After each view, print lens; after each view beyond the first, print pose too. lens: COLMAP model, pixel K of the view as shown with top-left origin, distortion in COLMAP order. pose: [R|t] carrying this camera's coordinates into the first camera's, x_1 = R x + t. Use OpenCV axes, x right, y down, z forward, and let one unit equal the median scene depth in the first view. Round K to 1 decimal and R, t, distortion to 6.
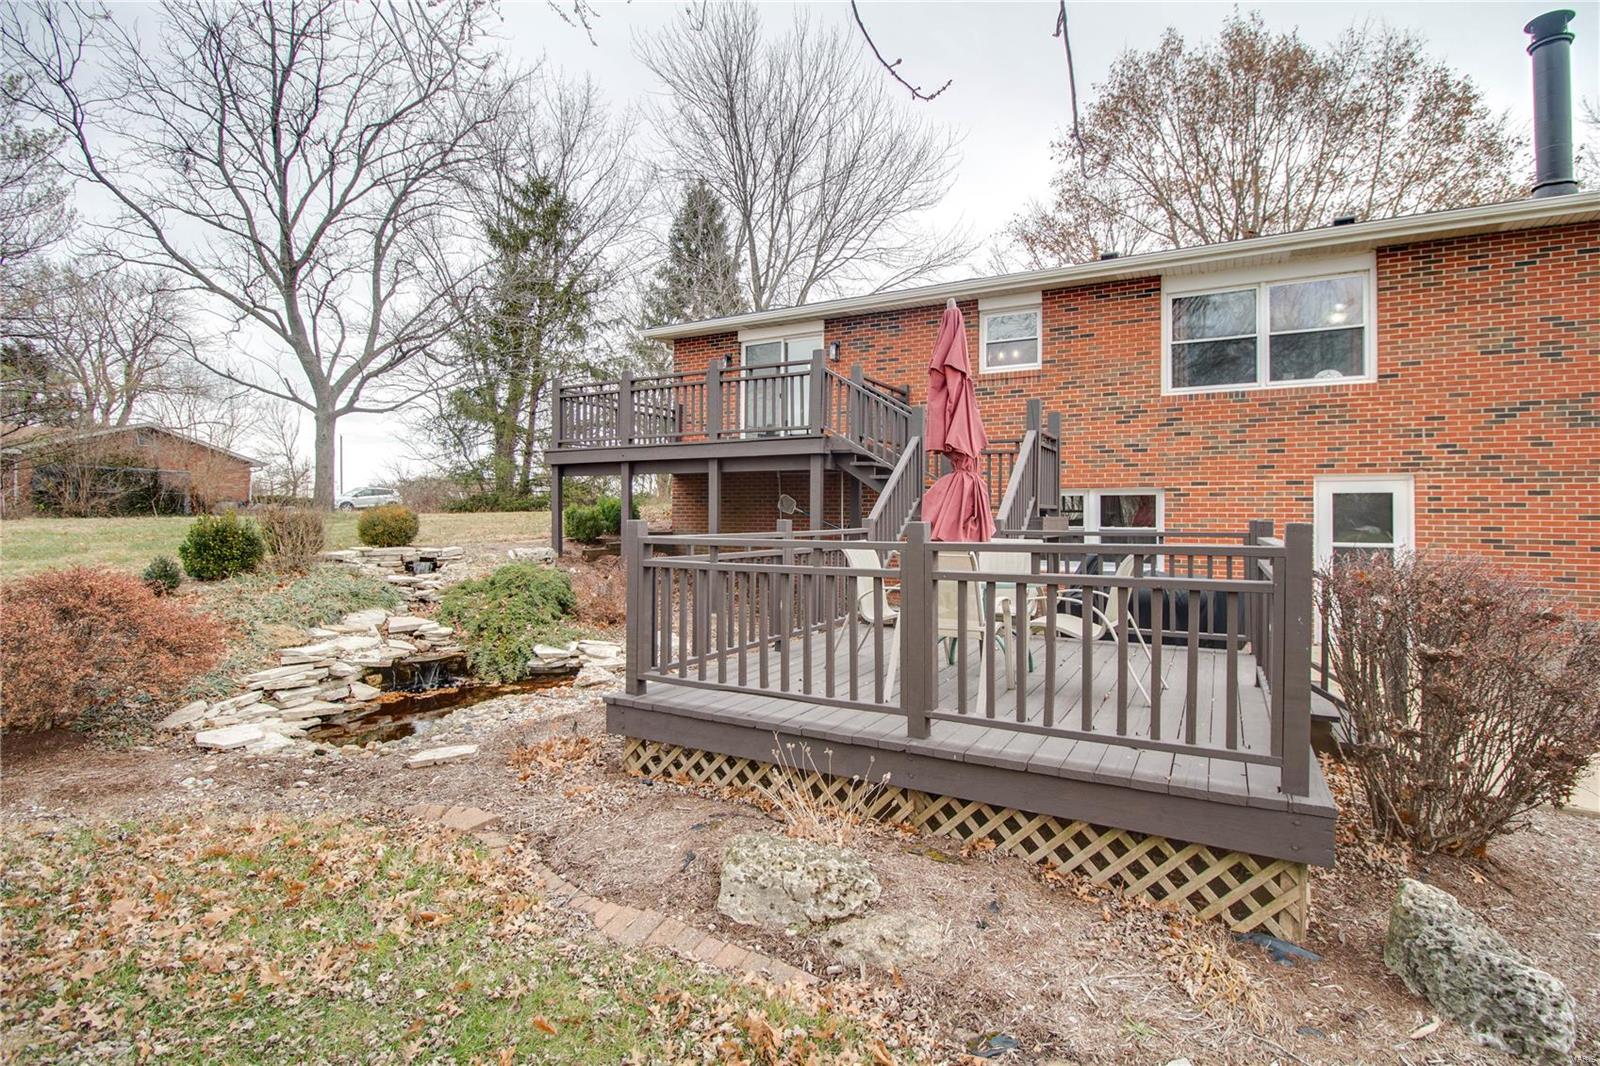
lens RADIAL K [[750.0, 0, 814.3], [0, 750.0, 510.6], [0, 0, 1]] dist [0.000441, -0.012215]
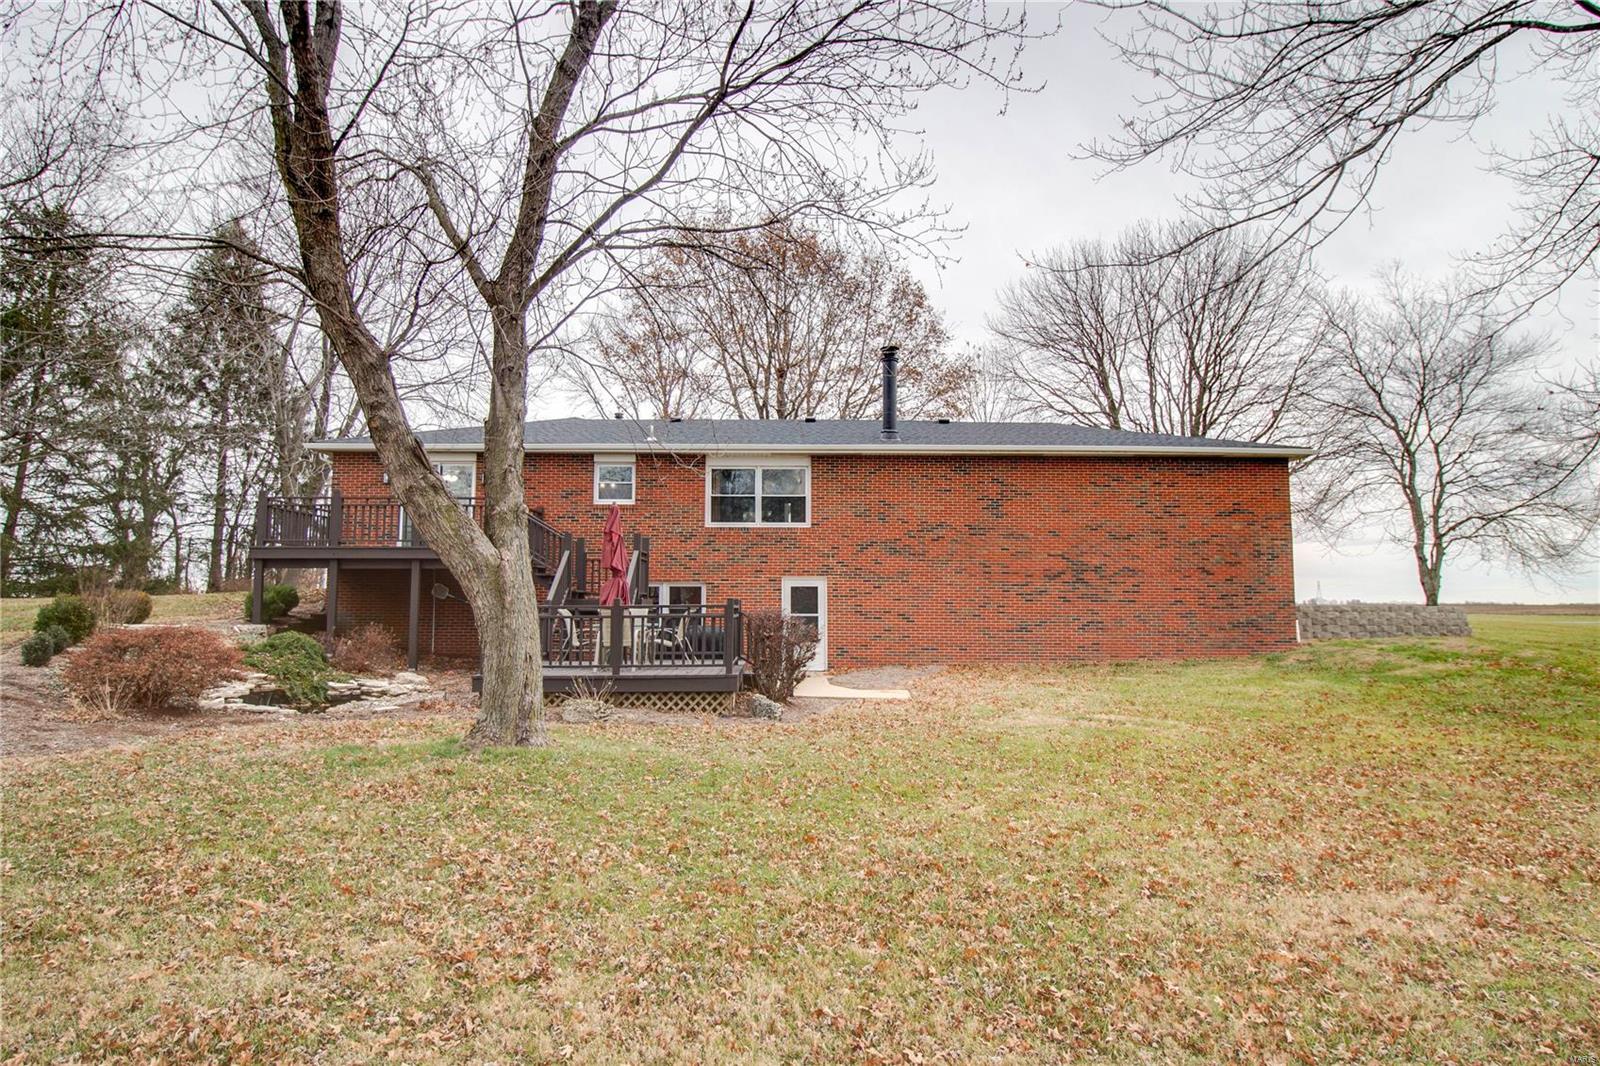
lens RADIAL K [[956.2, 0, 816.5], [0, 956.2, 515.7], [0, 0, 1]] dist [0.002853, 0.000284]
pose [[0.861262, 0.044205, 0.506235, -0.400038], [-0.000055, 0.996217, -0.086896, 0.006684], [-0.508162, 0.074812, 0.858006, -0.951116]]
